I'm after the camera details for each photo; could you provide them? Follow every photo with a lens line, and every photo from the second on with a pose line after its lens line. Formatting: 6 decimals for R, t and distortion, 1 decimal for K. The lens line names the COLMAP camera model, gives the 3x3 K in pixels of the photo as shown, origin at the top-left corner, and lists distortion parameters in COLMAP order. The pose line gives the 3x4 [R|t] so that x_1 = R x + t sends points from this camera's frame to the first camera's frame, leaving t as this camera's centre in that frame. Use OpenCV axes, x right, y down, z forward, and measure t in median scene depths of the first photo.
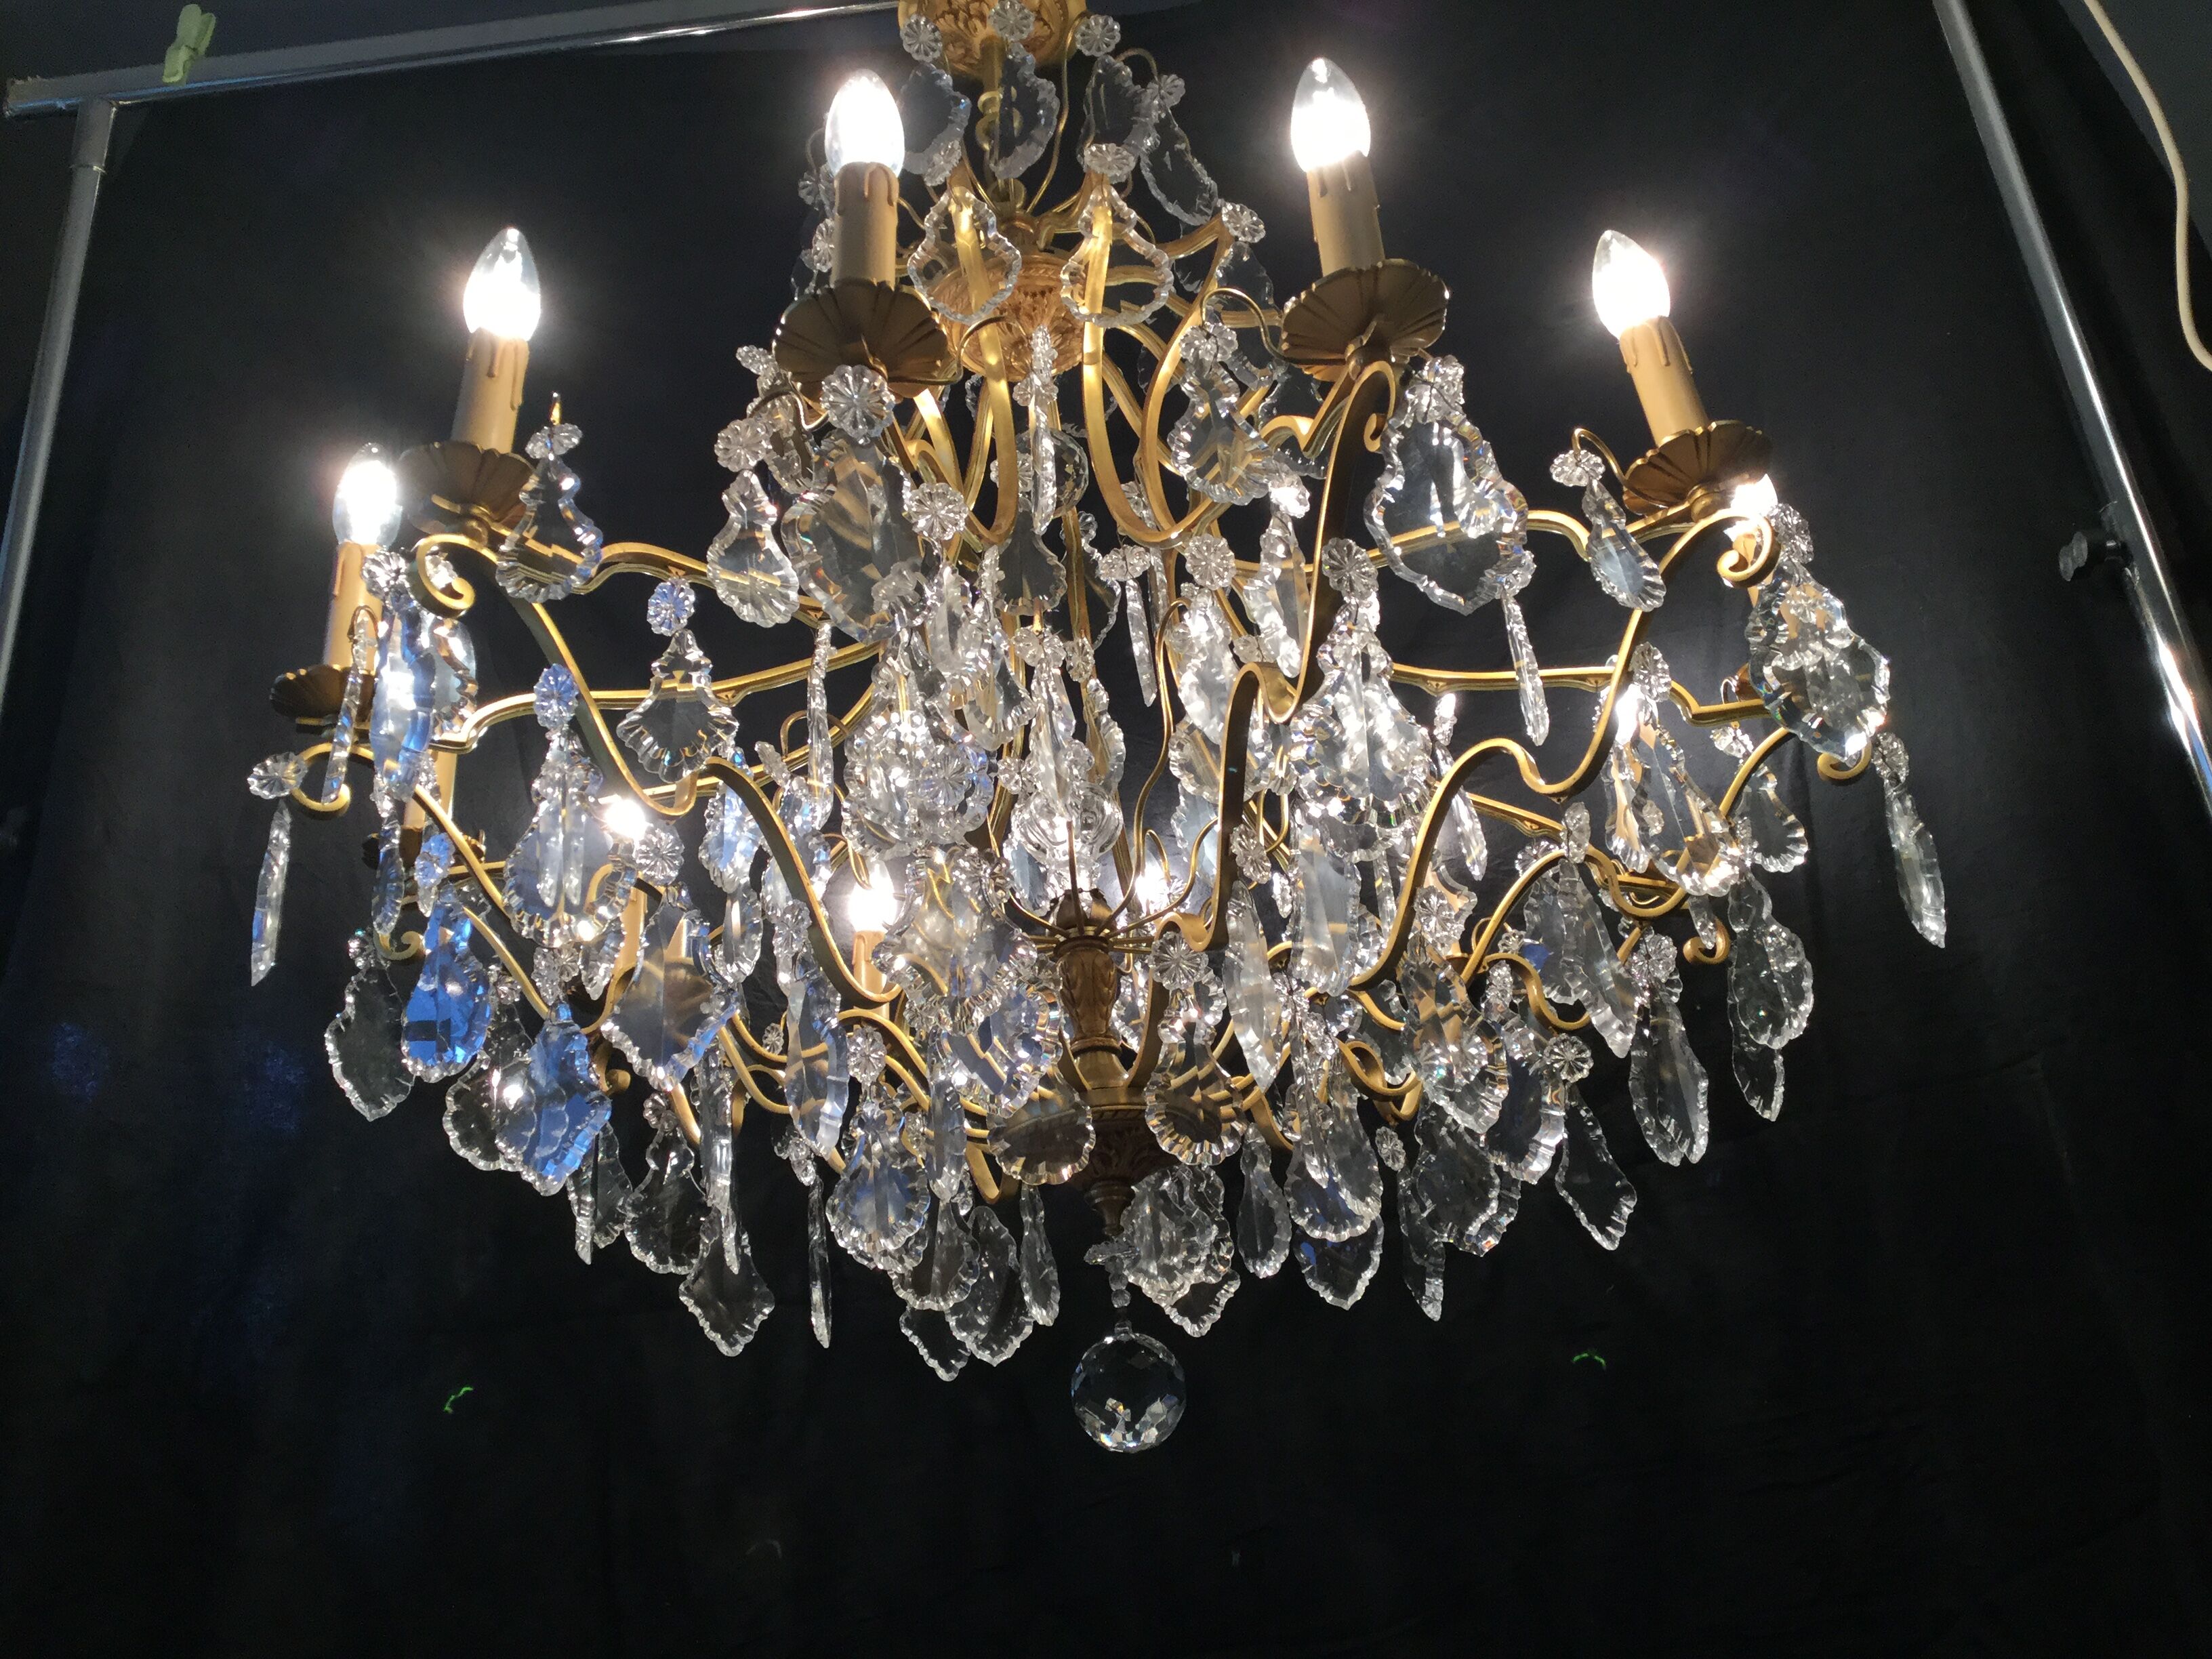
lens RADIAL K [[1946.2, 0, 1106.0], [0, 1946.2, 829.5], [0, 0, 1]] dist [0.118068, -0.206594]
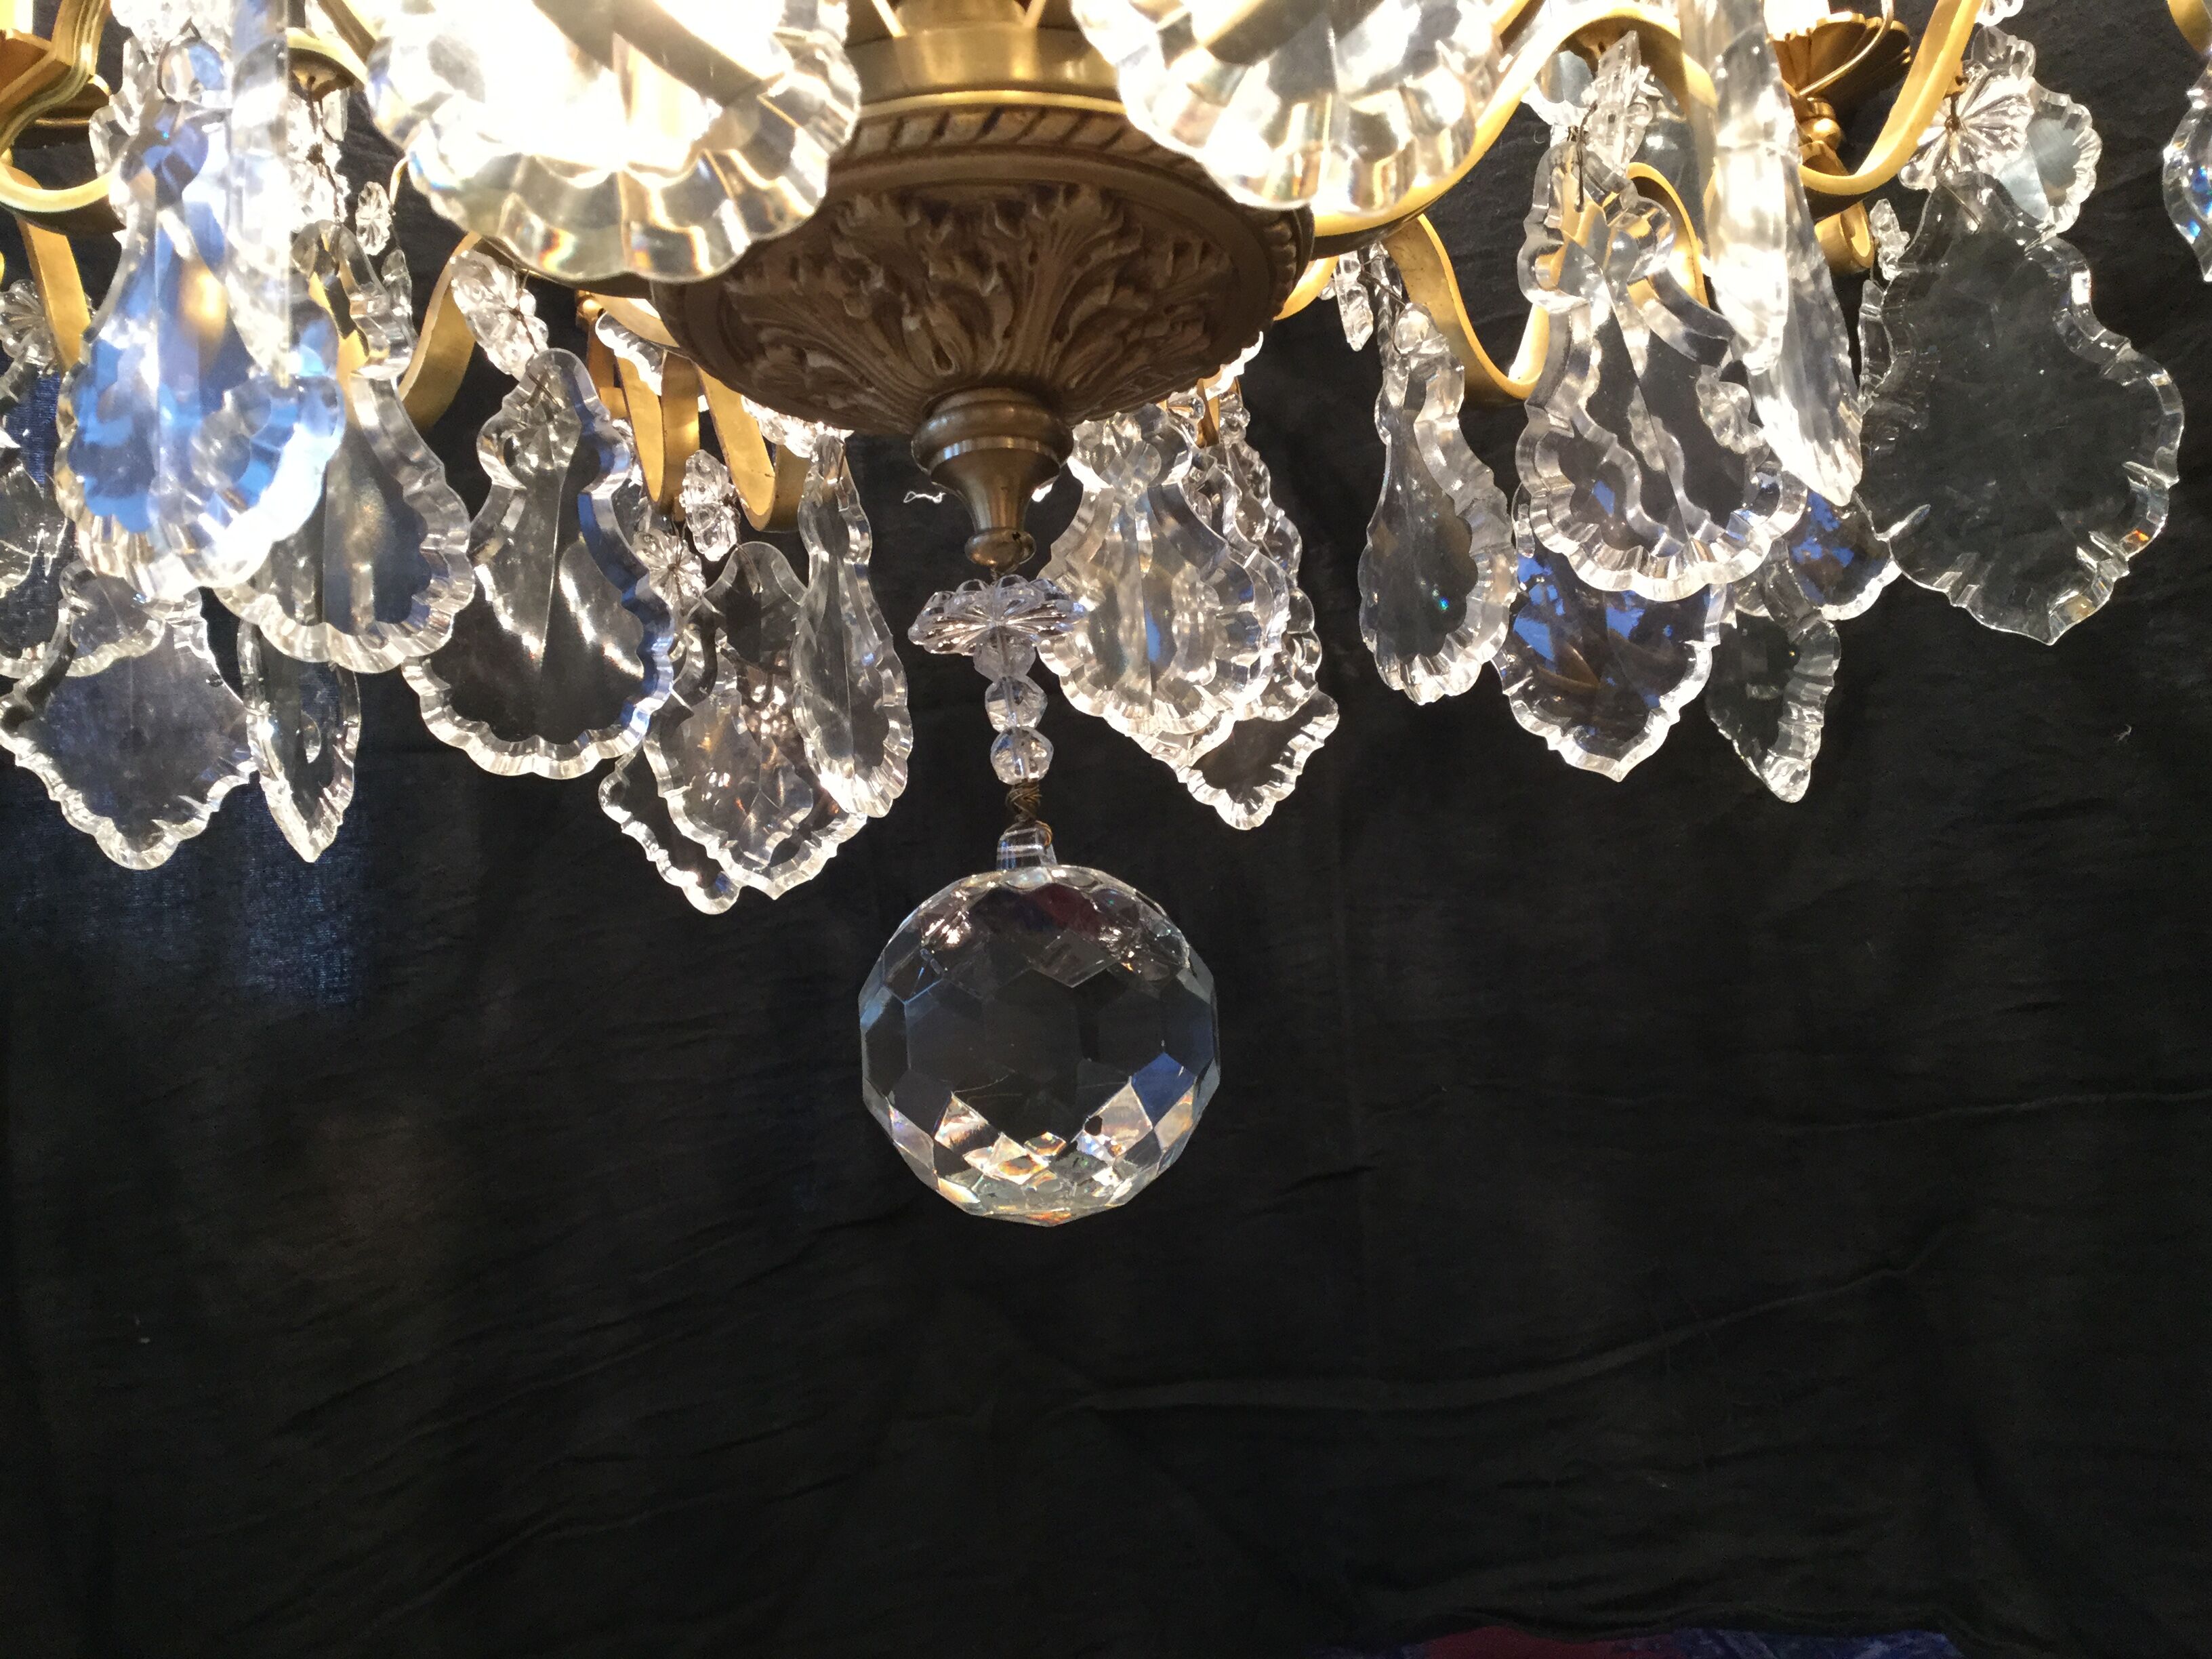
lens RADIAL K [[1946.2, 0, 1106.0], [0, 1946.2, 829.5], [0, 0, 1]] dist [0.118068, -0.206594]
pose [[0.999802, 0.009537, -0.017443, 0.023757], [-0.004347, 0.961058, 0.276312, 0.144030], [0.019398, -0.276181, 0.960910, 0.610678]]
